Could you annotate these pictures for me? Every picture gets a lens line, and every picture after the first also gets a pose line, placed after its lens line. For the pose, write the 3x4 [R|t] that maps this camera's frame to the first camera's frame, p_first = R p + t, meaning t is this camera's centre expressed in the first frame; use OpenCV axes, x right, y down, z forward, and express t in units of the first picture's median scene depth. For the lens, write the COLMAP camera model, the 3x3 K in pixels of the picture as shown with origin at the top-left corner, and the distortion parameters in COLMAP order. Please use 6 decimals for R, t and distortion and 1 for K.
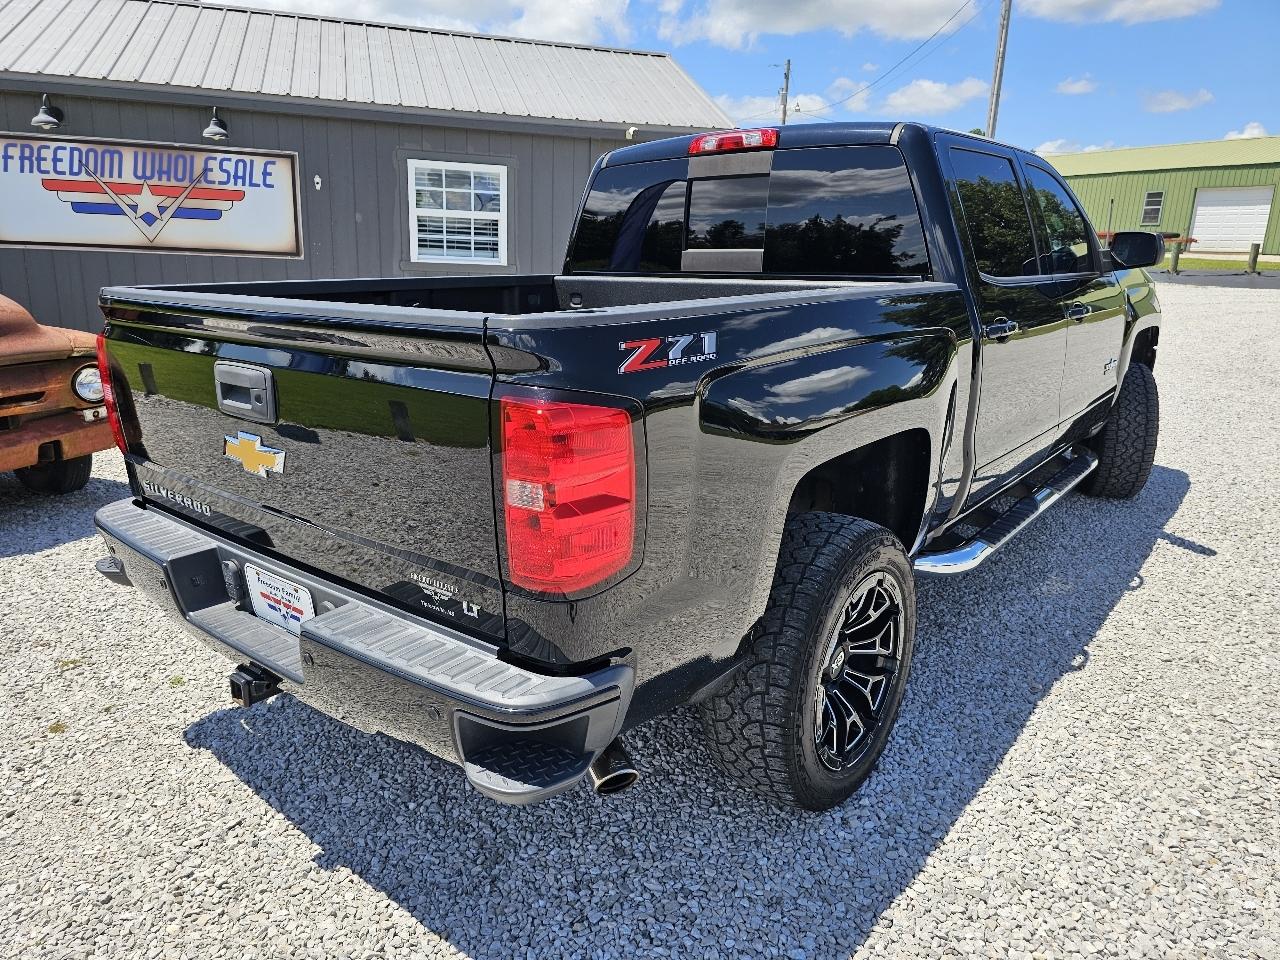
lens RADIAL K [[872.4, 0, 633.2], [0, 872.4, 476.5], [0, 0, 1]] dist [0.040563, -0.049873]
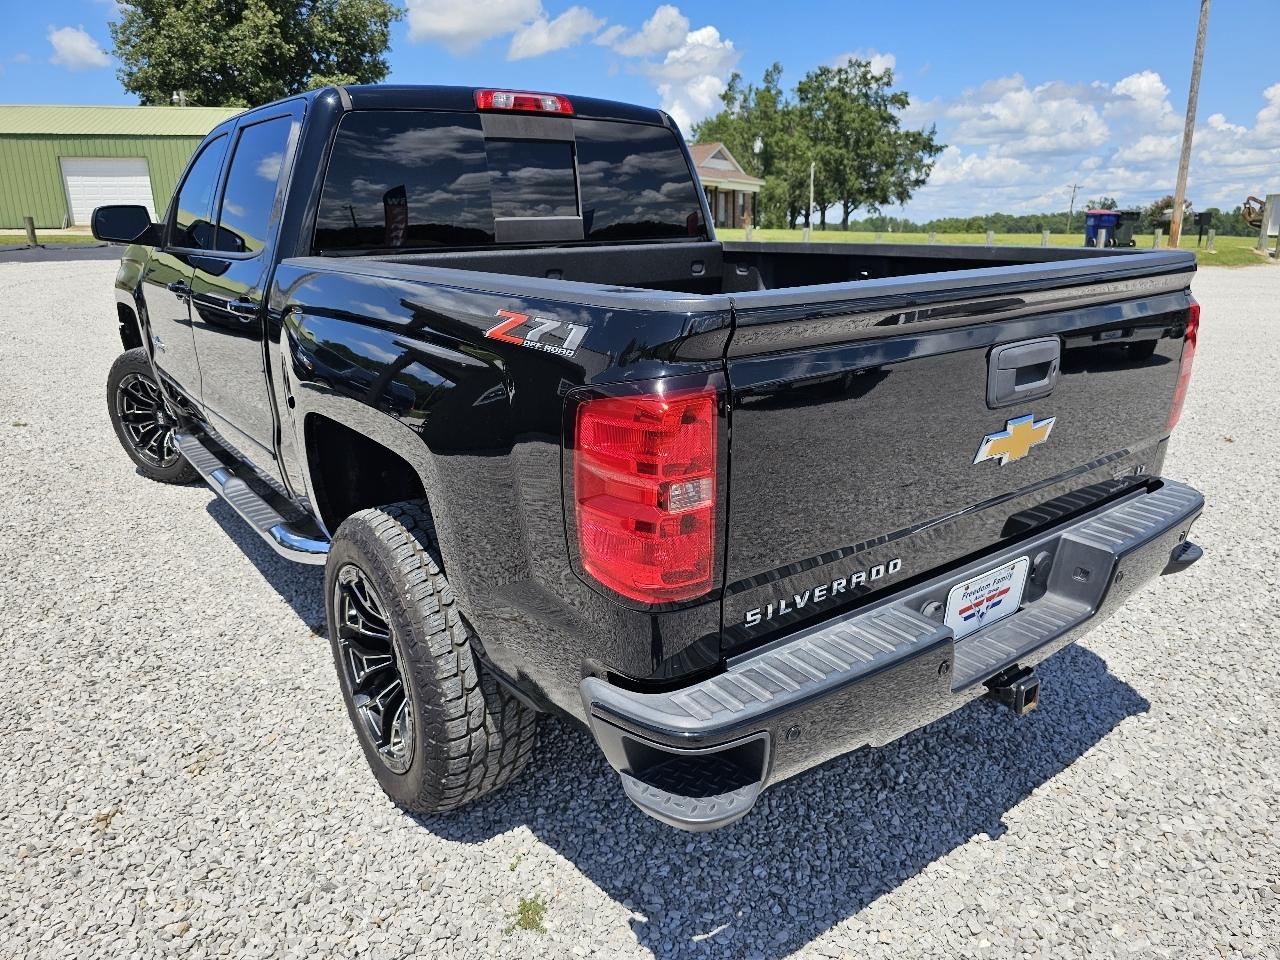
lens RADIAL K [[864.5, 0, 658.0], [0, 864.5, 473.4], [0, 0, 1]] dist [0.055593, -0.061672]
pose [[0.225045, -0.283172, 0.932292, -0.866655], [0.259630, 0.939670, 0.222741, -0.183856], [-0.939120, 0.191924, 0.284988, 0.693983]]
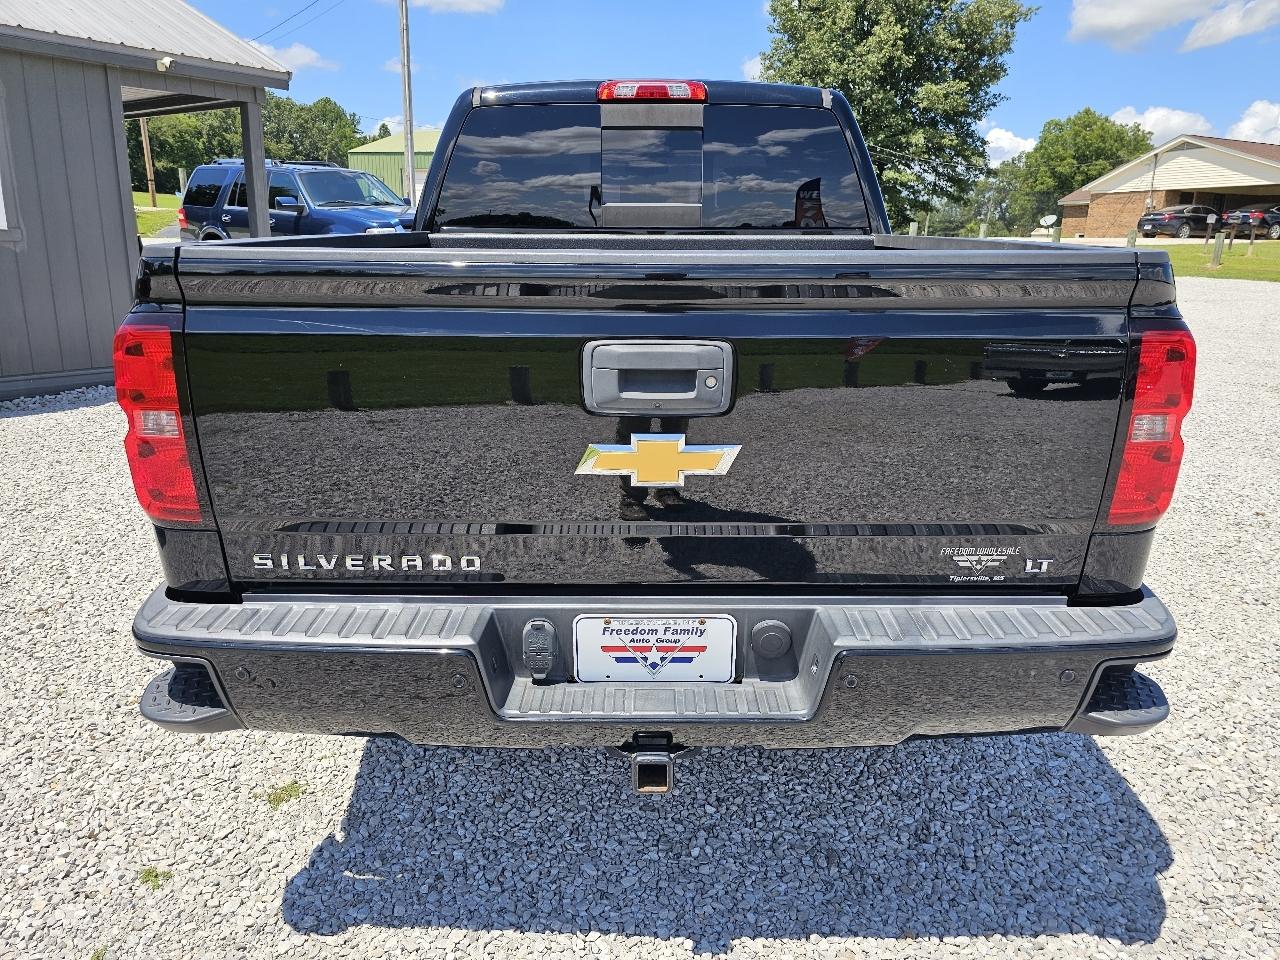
lens RADIAL K [[864.5, 0, 658.0], [0, 864.5, 473.4], [0, 0, 1]] dist [0.055593, -0.061672]
pose [[0.768580, -0.173497, 0.615779, -0.562584], [0.155119, 0.984341, 0.083729, -0.047949], [-0.620663, 0.031167, 0.783458, 0.264479]]
